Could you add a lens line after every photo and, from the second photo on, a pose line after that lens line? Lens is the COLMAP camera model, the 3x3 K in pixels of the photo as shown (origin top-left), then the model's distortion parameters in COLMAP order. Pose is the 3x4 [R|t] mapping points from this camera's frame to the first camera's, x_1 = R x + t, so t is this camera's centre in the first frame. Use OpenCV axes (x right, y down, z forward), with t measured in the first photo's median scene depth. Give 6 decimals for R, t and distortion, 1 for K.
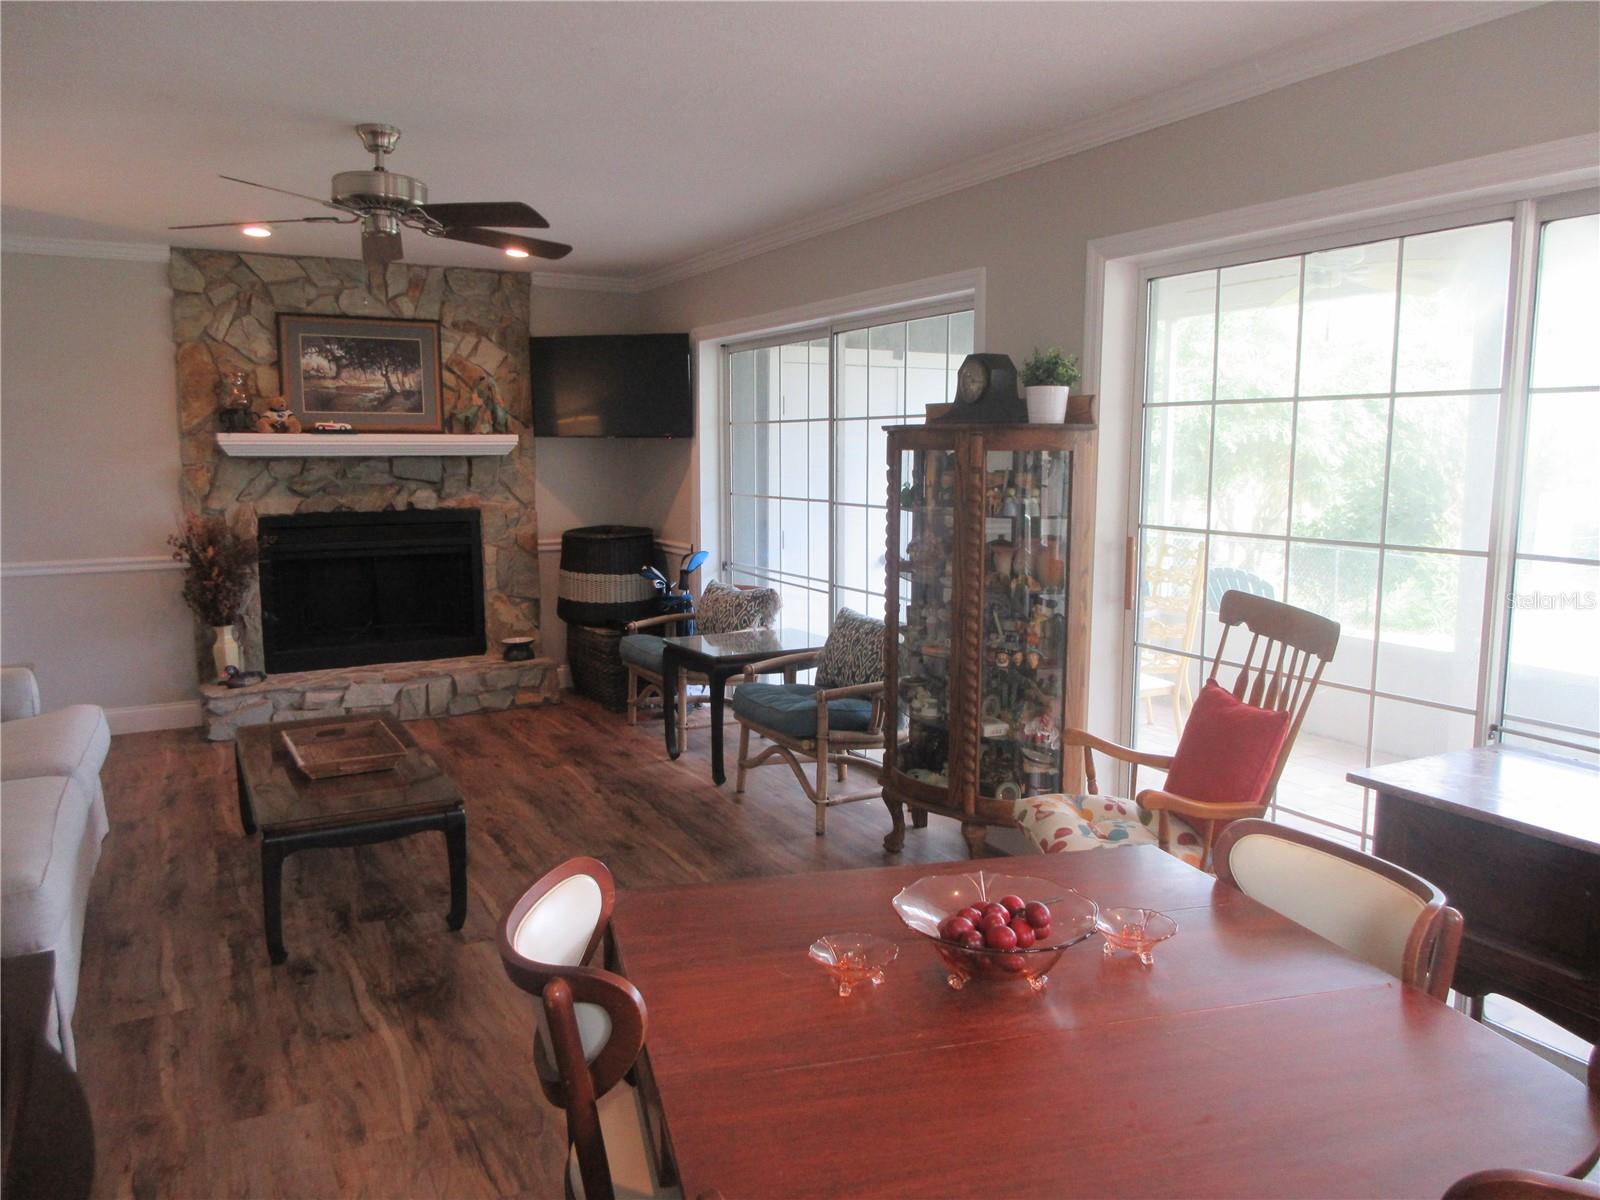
lens RADIAL K [[1171.9, 0, 803.0], [0, 1171.9, 593.4], [0, 0, 1]] dist [-0.013874, 0.006469]
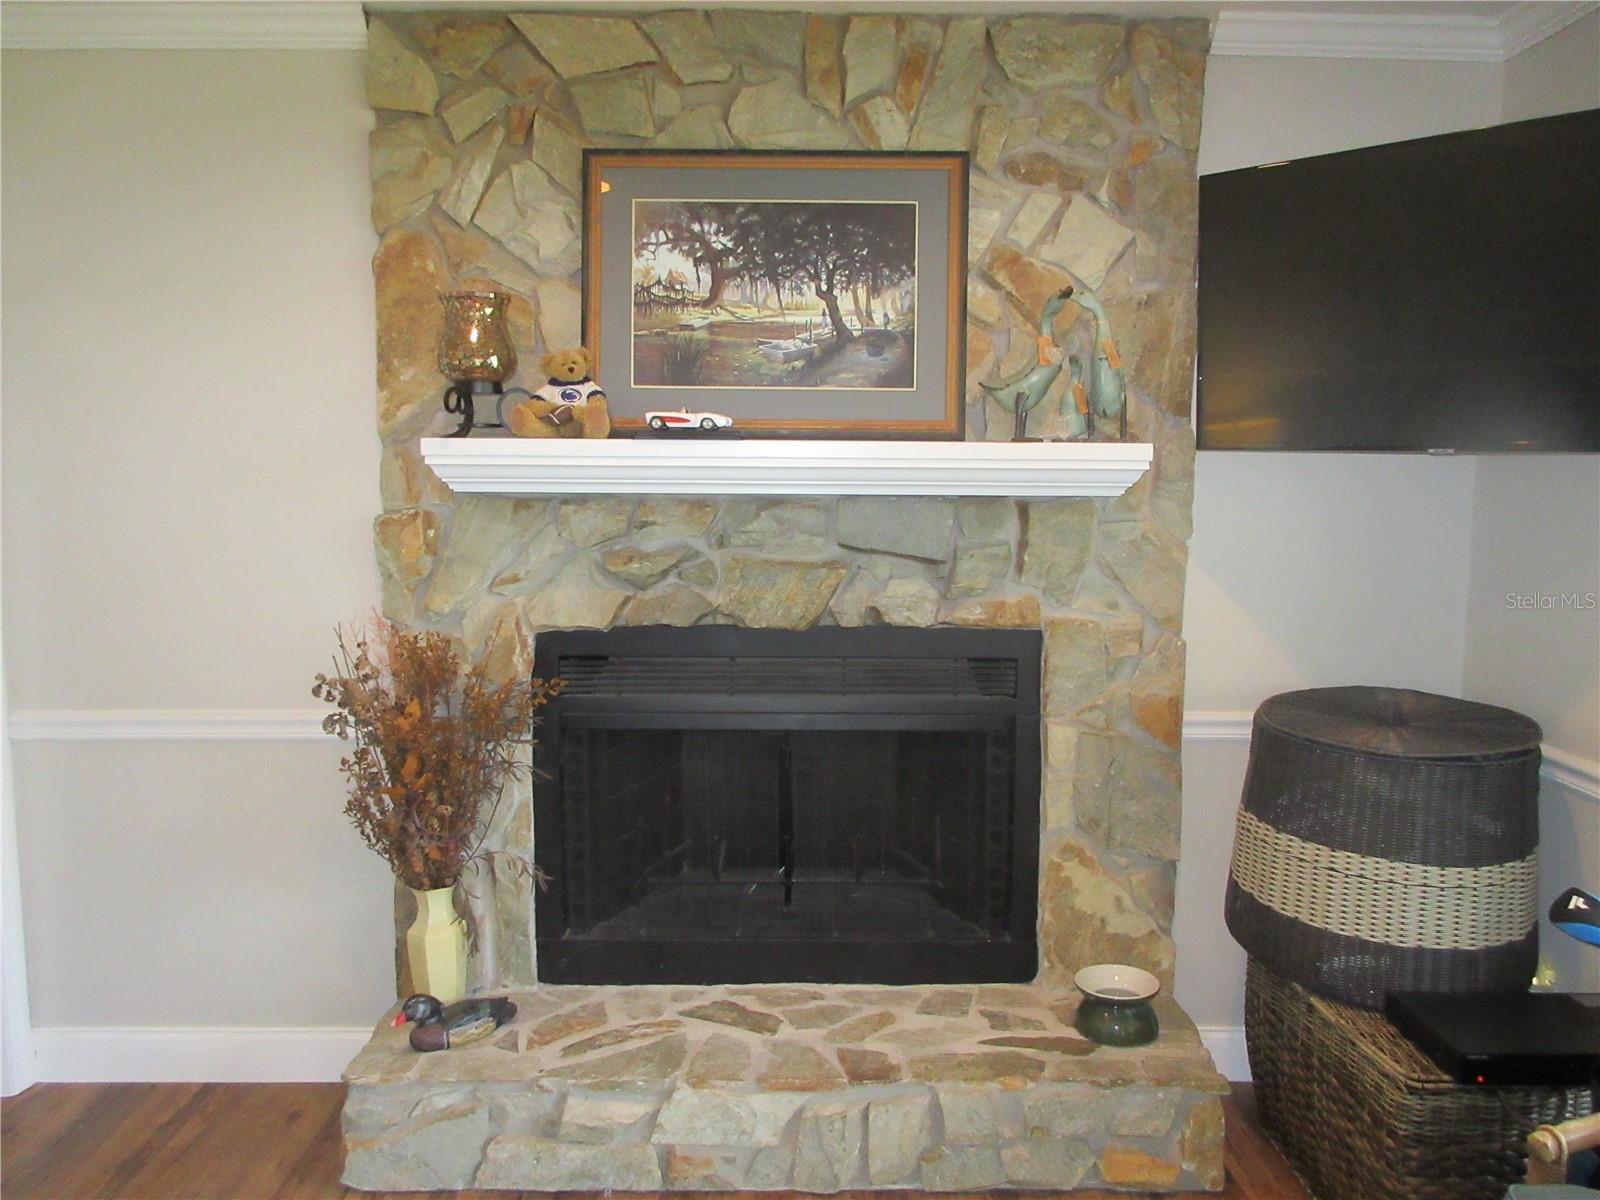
lens RADIAL K [[1171.9, 0, 803.0], [0, 1171.9, 593.4], [0, 0, 1]] dist [-0.013874, 0.006469]
pose [[0.878295, 0.055497, -0.474887, -0.169901], [-0.064538, 0.997911, -0.002741, -0.083546], [0.473743, 0.033056, 0.880043, 0.653304]]
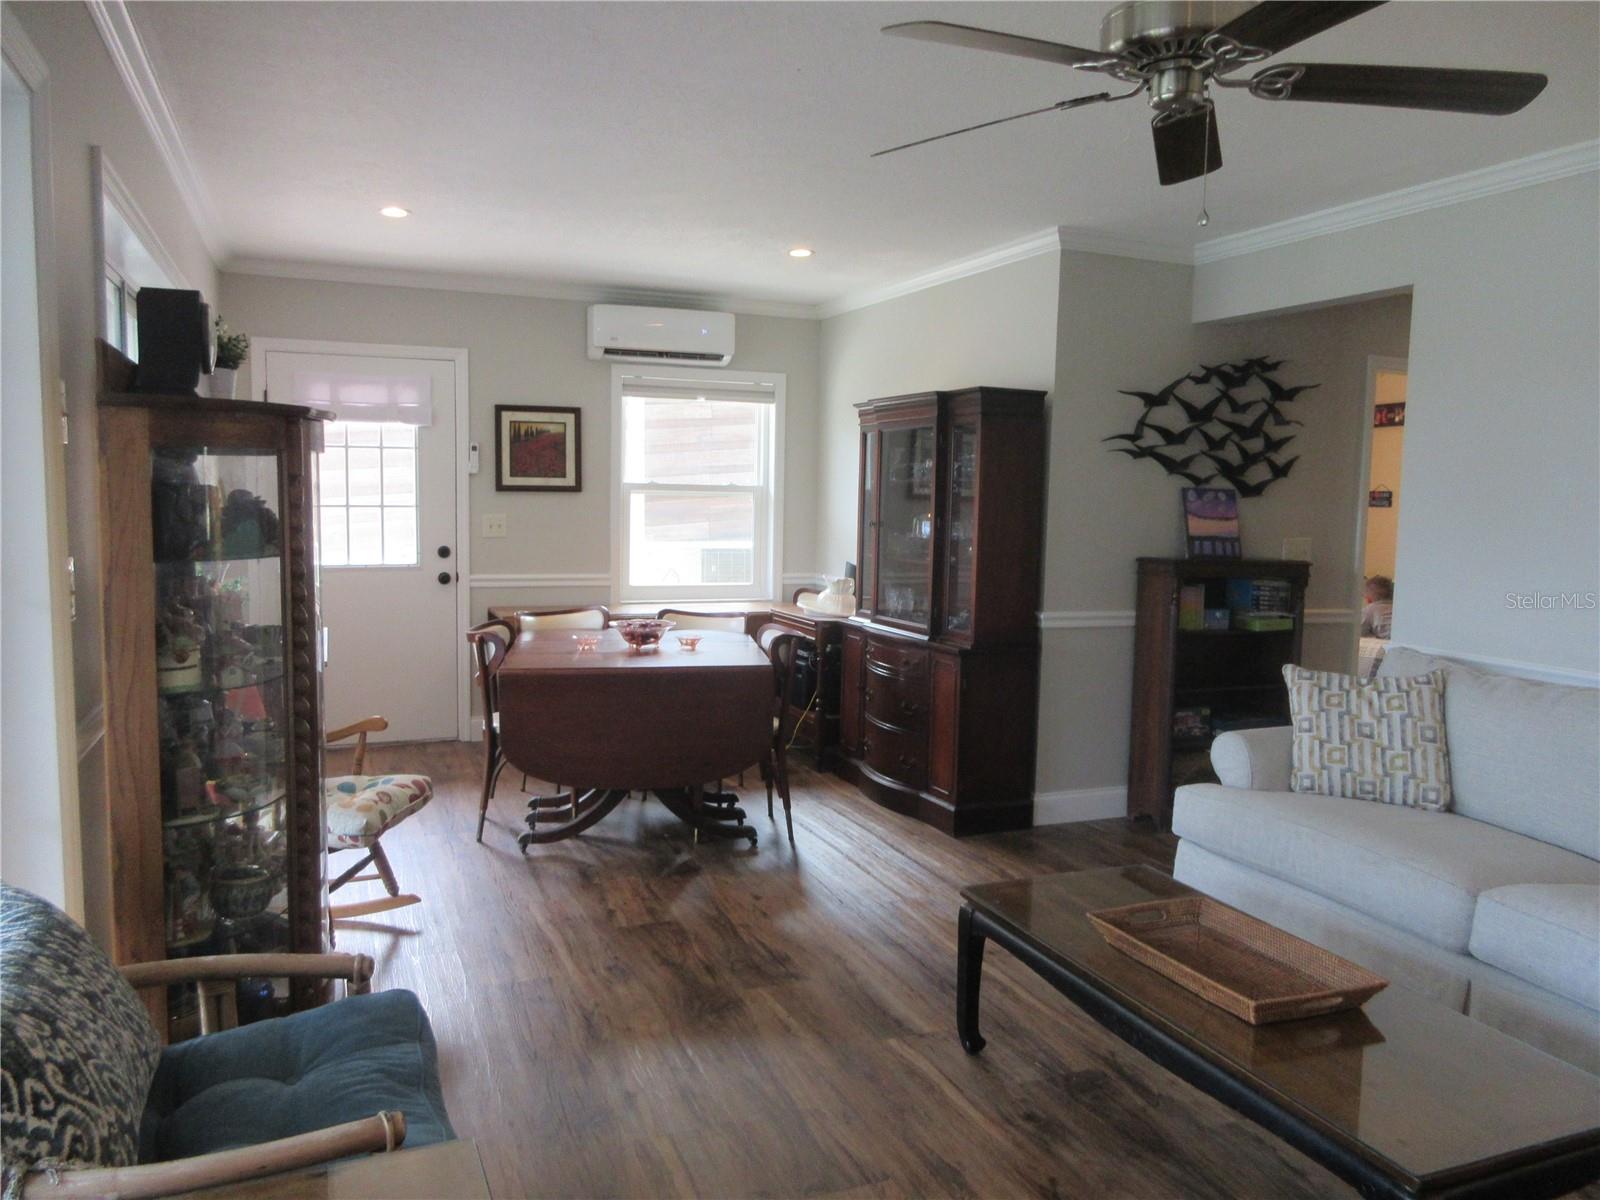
lens RADIAL K [[1197.9, 0, 806.2], [0, 1197.9, 598.5], [0, 0, 1]] dist [0.004253, 0.005543]
pose [[-0.994103, -0.030158, 0.104163, -0.145830], [-0.006852, 0.976101, 0.217212, -0.118068], [-0.108224, 0.215217, -0.970551, 0.989693]]
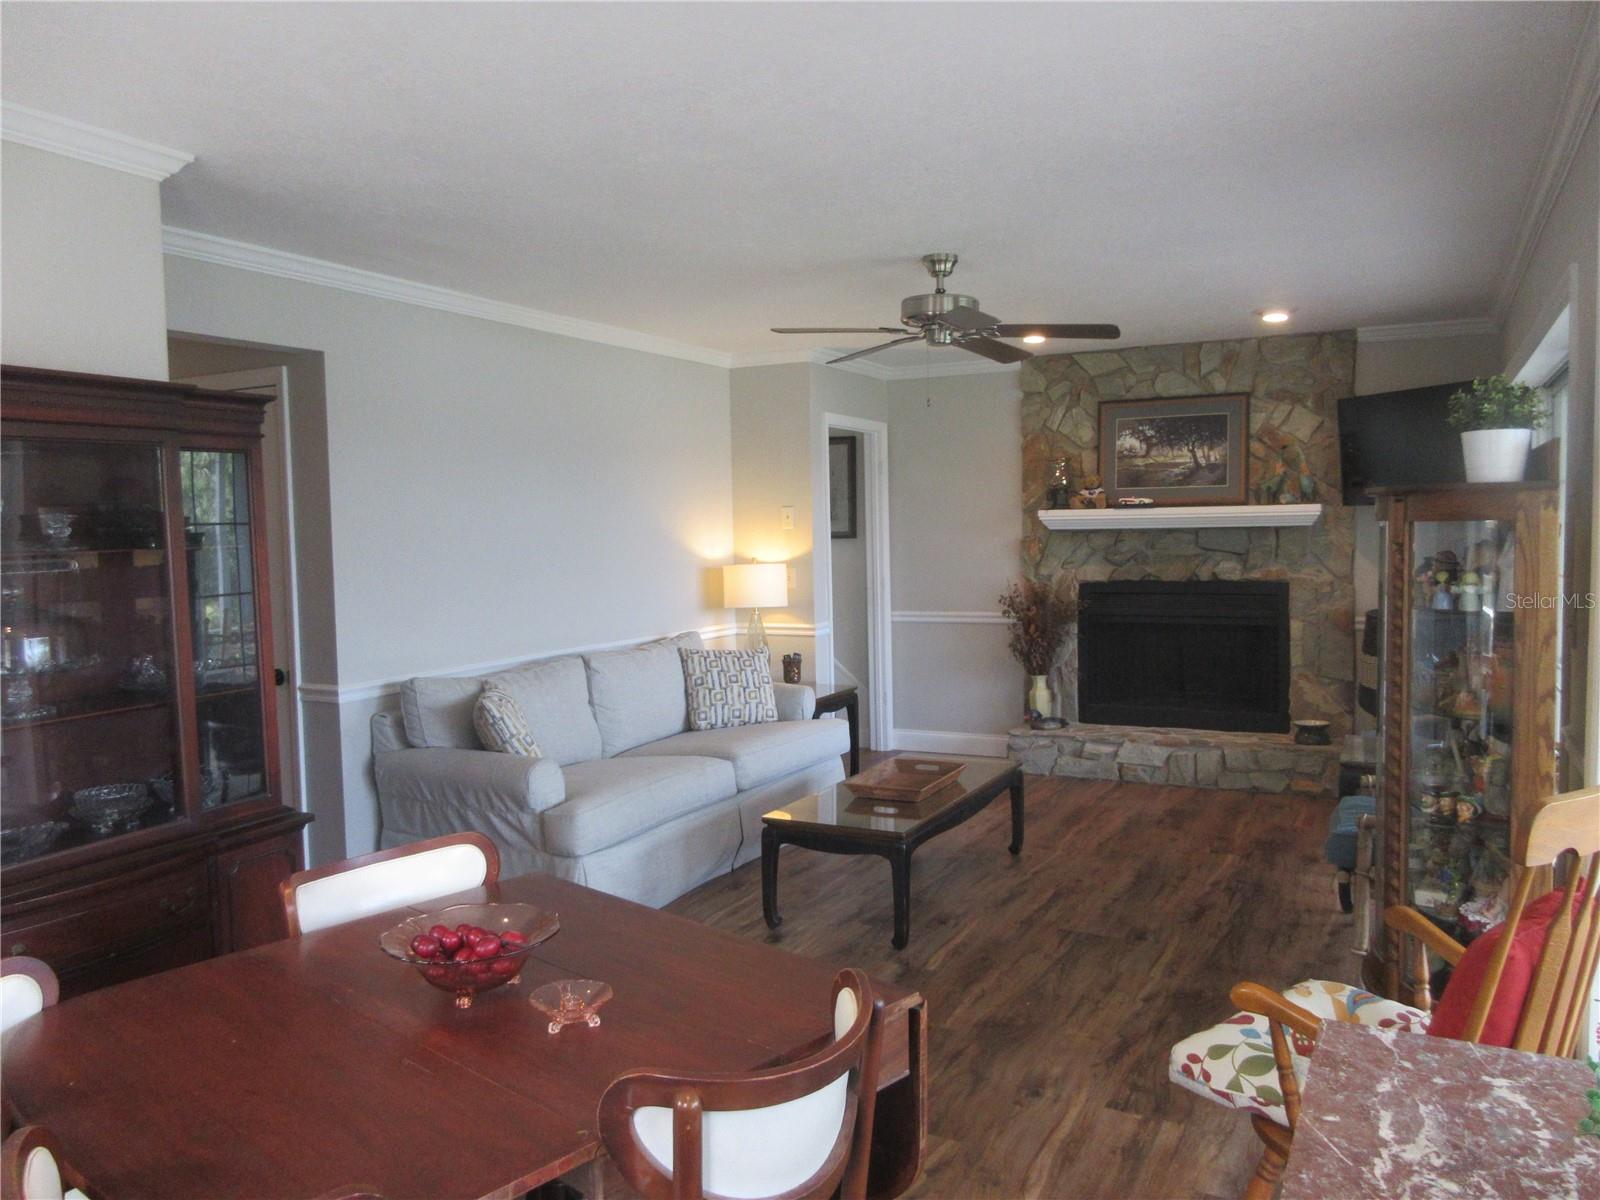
lens RADIAL K [[1171.9, 0, 803.0], [0, 1171.9, 593.4], [0, 0, 1]] dist [-0.013874, 0.006469]
pose [[0.551559, 0.036813, -0.833323, 0.326155], [-0.083550, 0.996440, -0.011281, -0.019673], [0.829941, 0.075846, 0.552671, 0.150596]]
